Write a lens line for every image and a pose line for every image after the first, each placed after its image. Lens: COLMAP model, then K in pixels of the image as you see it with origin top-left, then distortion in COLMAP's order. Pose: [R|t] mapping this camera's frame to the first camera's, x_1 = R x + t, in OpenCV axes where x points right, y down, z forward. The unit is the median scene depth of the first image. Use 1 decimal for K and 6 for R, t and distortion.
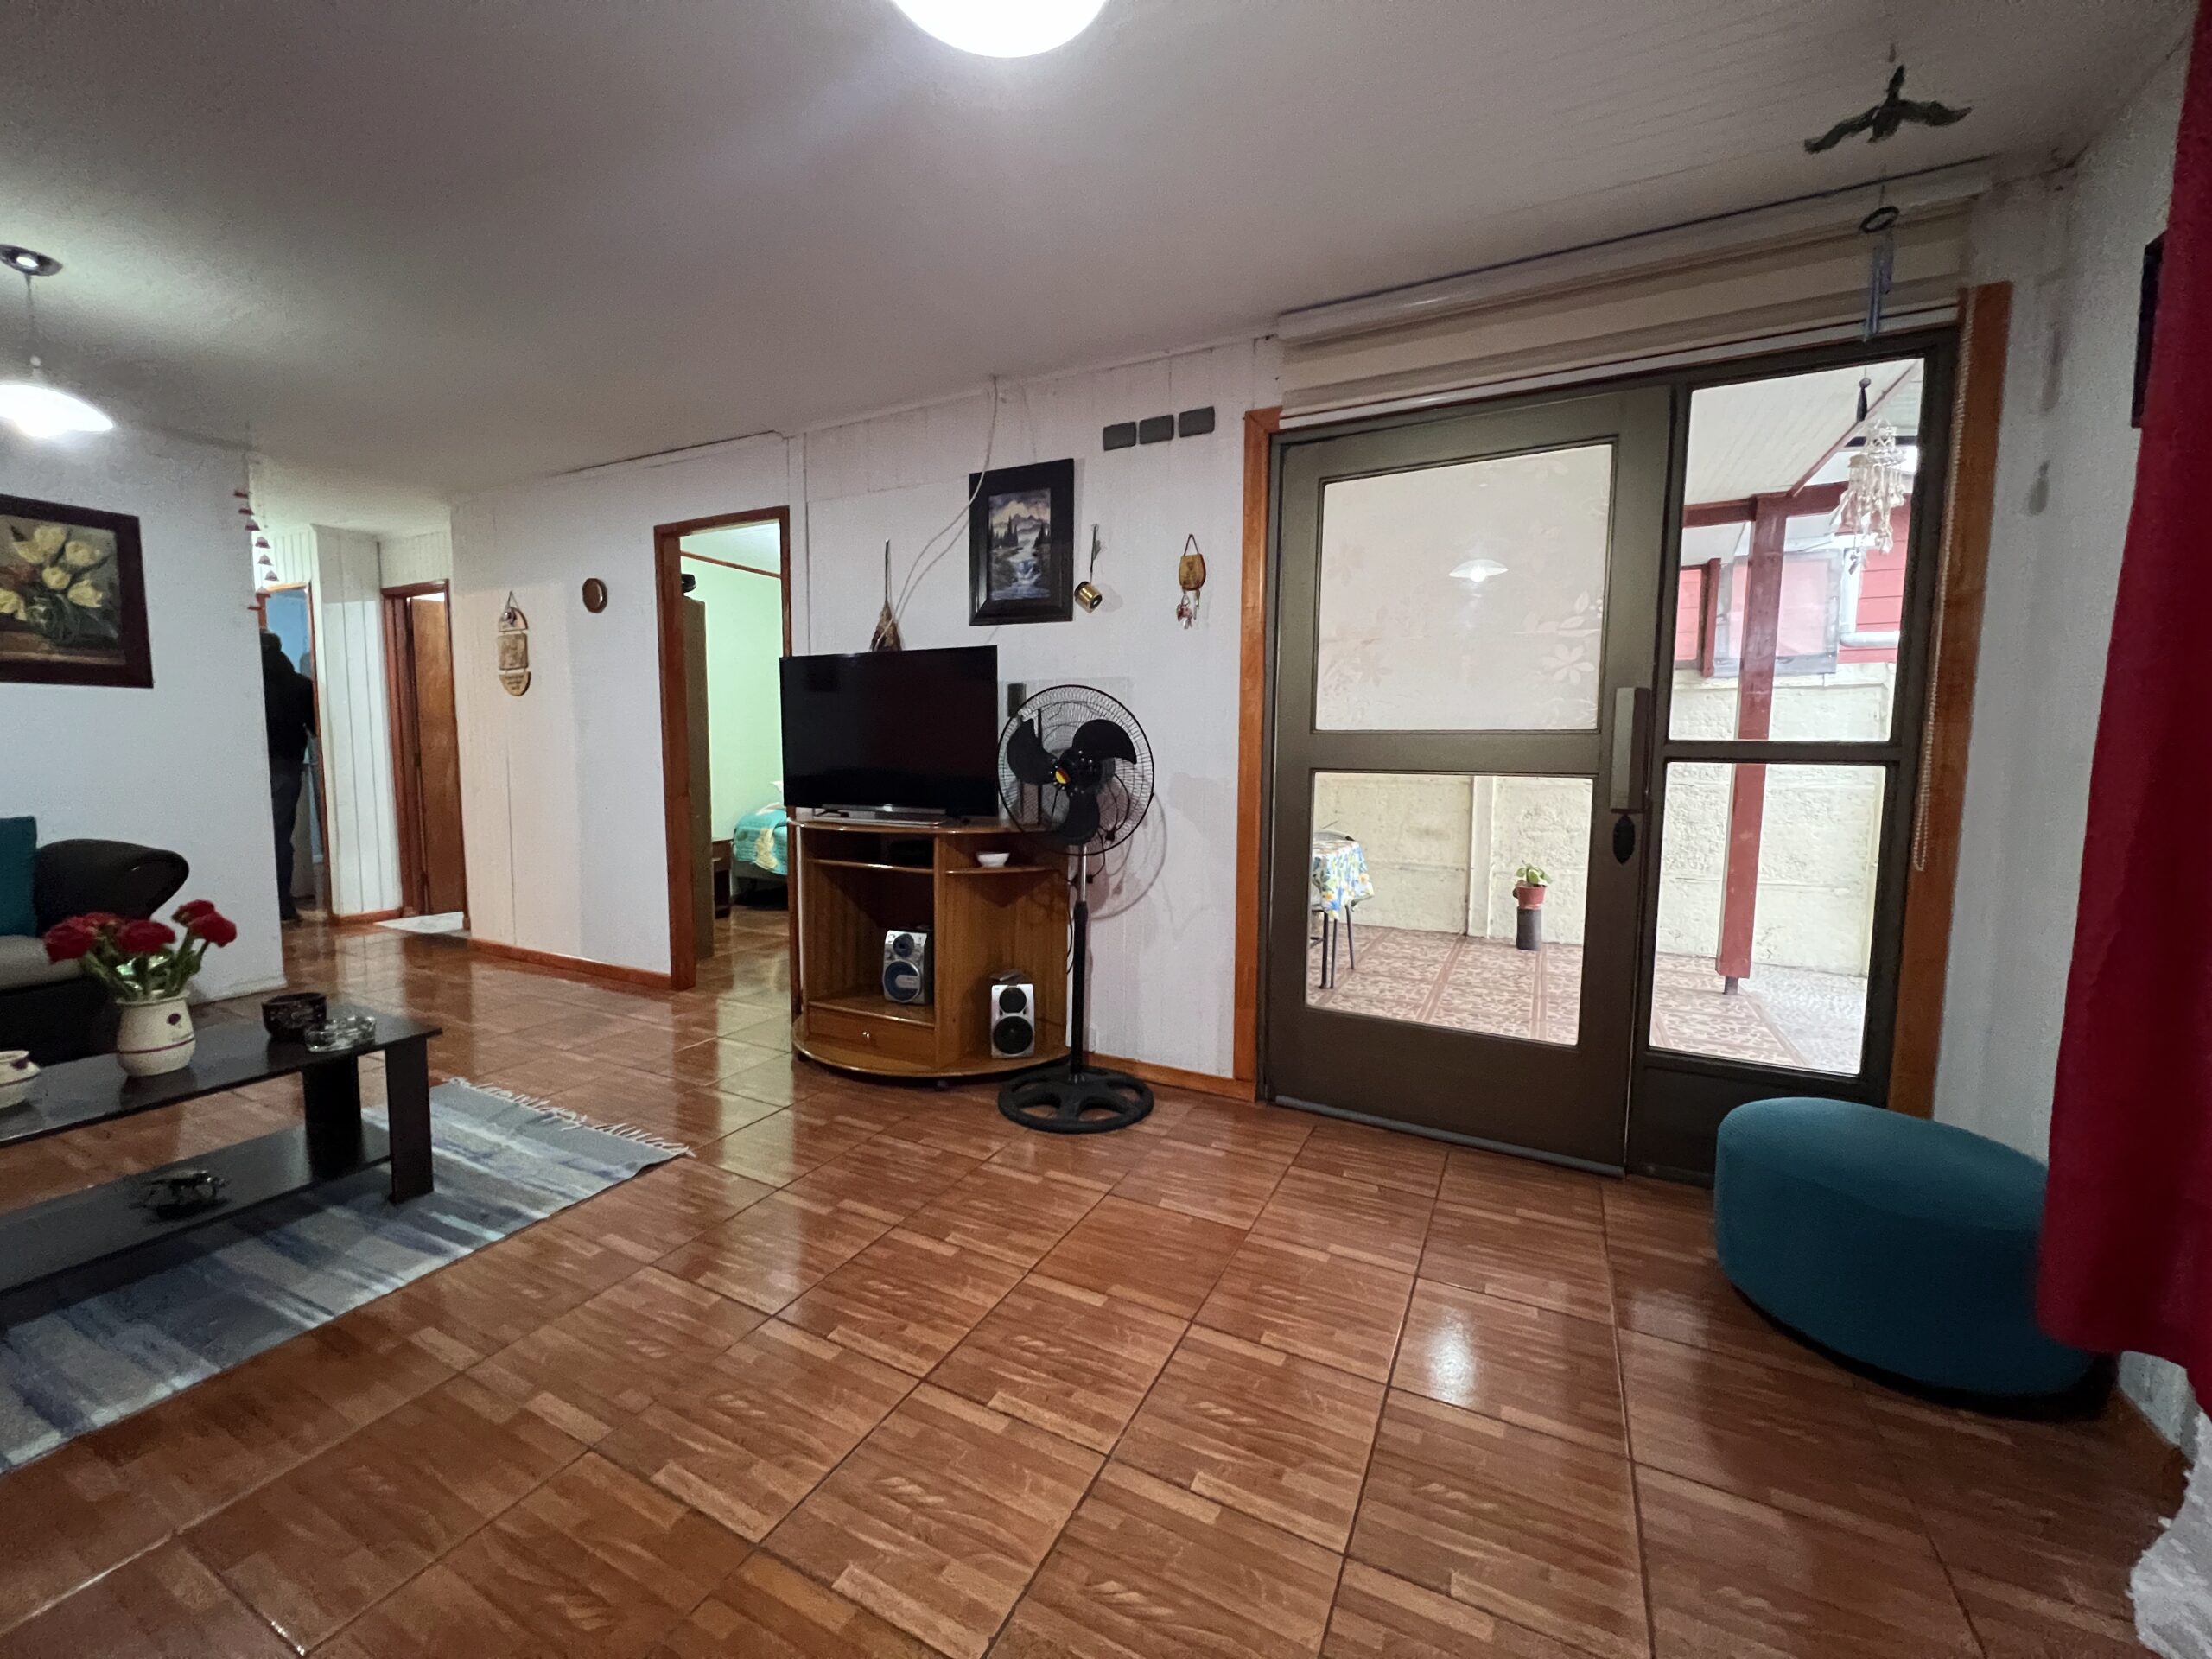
lens RADIAL K [[883.8, 0, 1098.0], [0, 883.8, 824.5], [0, 0, 1]] dist [-0.001934, 0.000581]
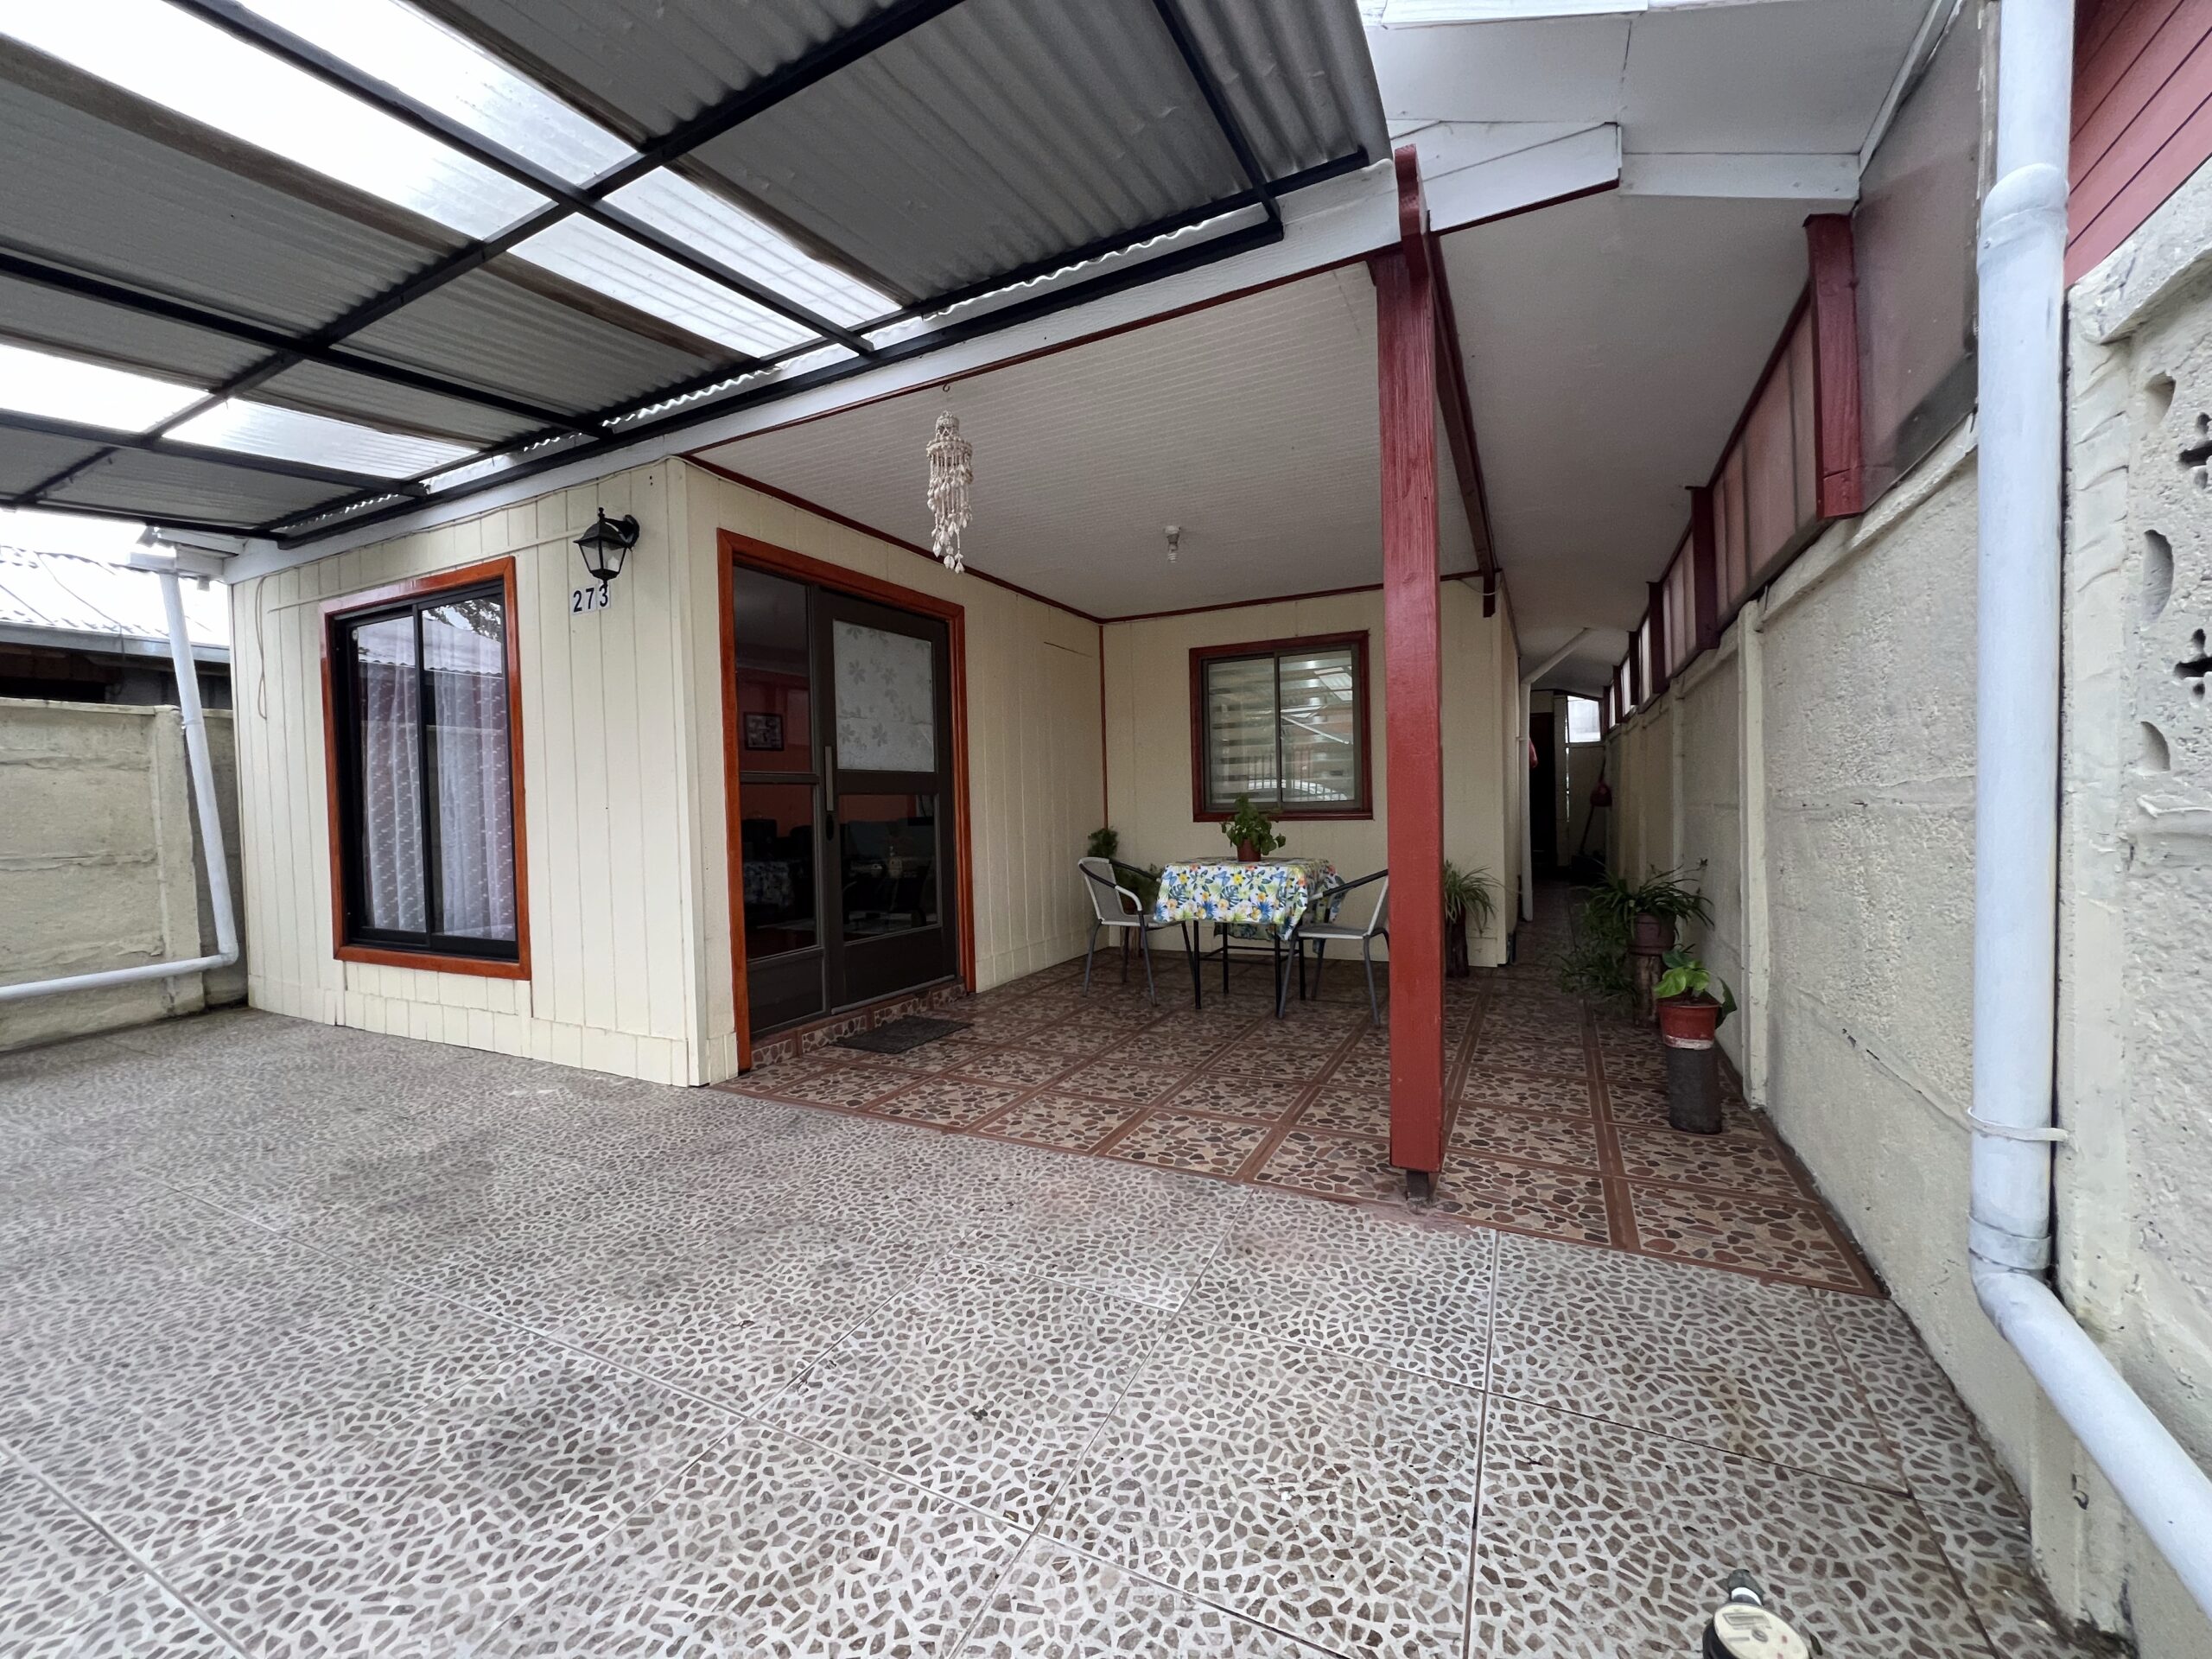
lens RADIAL K [[883.8, 0, 1094.5], [0, 883.8, 828.1], [0, 0, 1]] dist [-0.001934, 0.000581]
pose [[-0.002745, 0.017077, -0.999850, 2.105427], [-0.060711, 0.998007, 0.017212, -0.042449], [0.998152, 0.060749, -0.001703, 1.356855]]
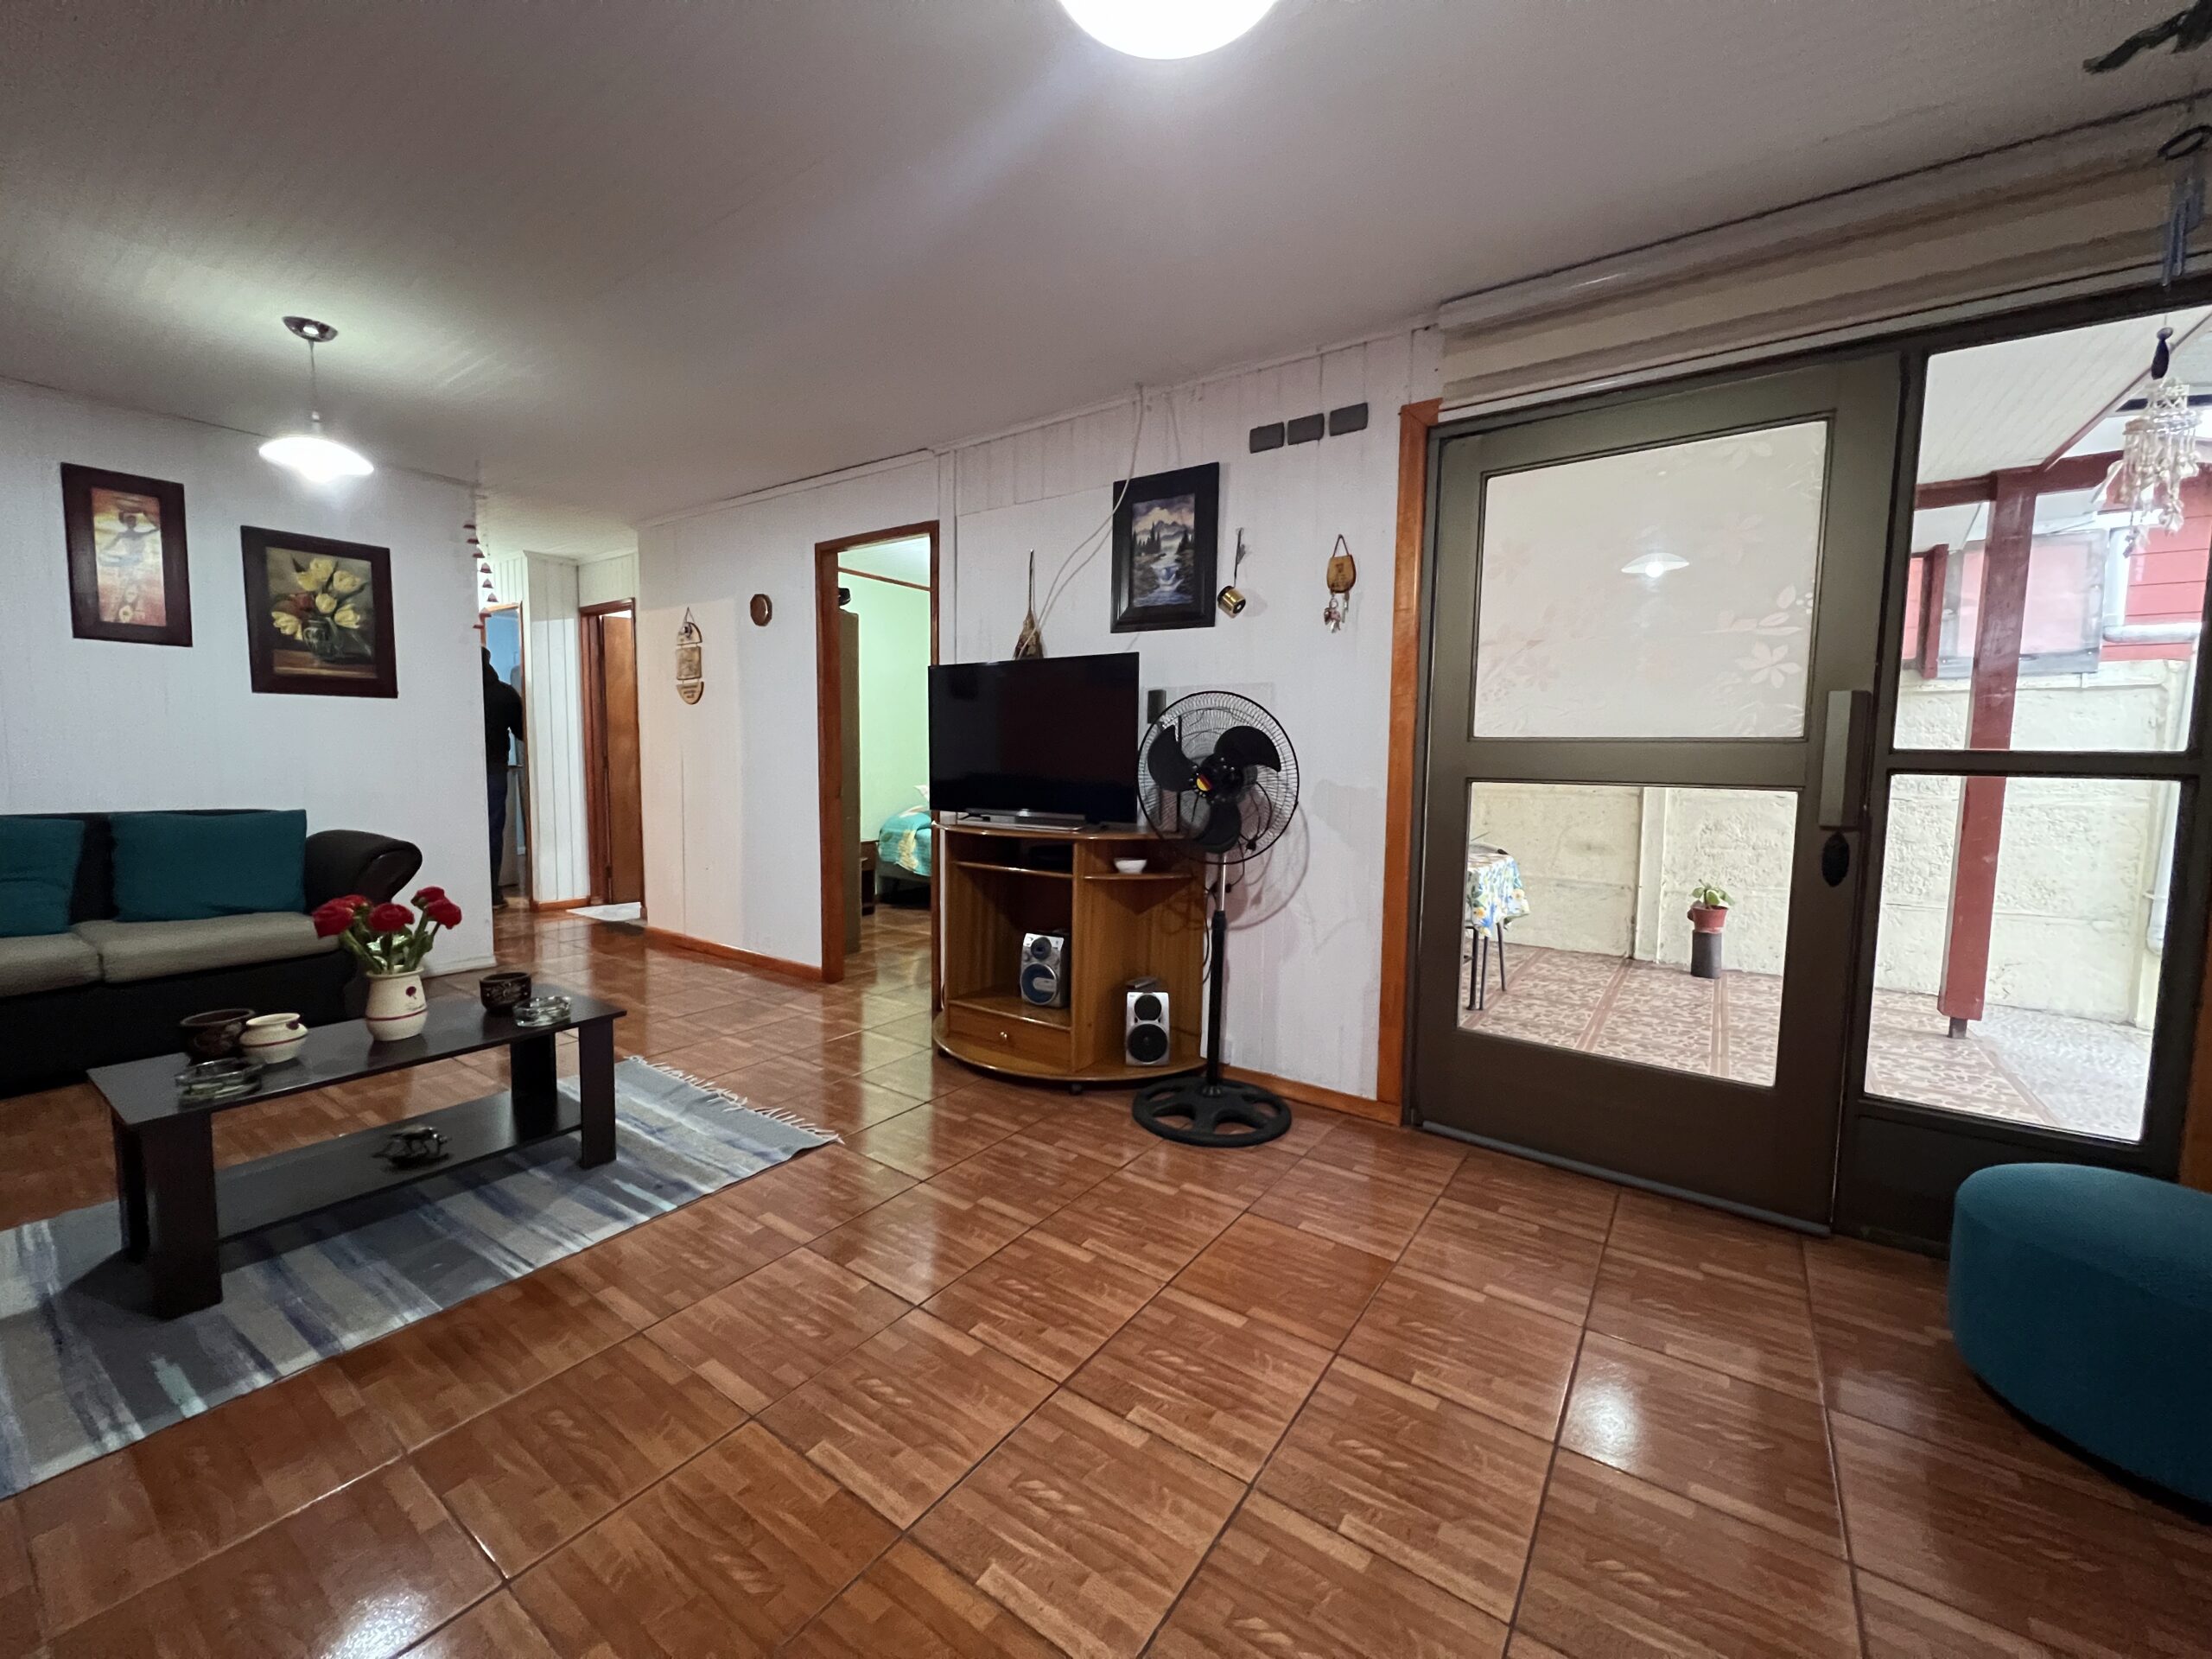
lens RADIAL K [[883.8, 0, 1098.0], [0, 883.8, 823.7], [0, 0, 1]] dist [-0.001934, 0.000581]
pose [[0.989544, 0.015876, -0.143355, -0.014176], [-0.017036, 0.999831, -0.006866, -0.000690], [0.143221, 0.009236, 0.989648, 0.005374]]
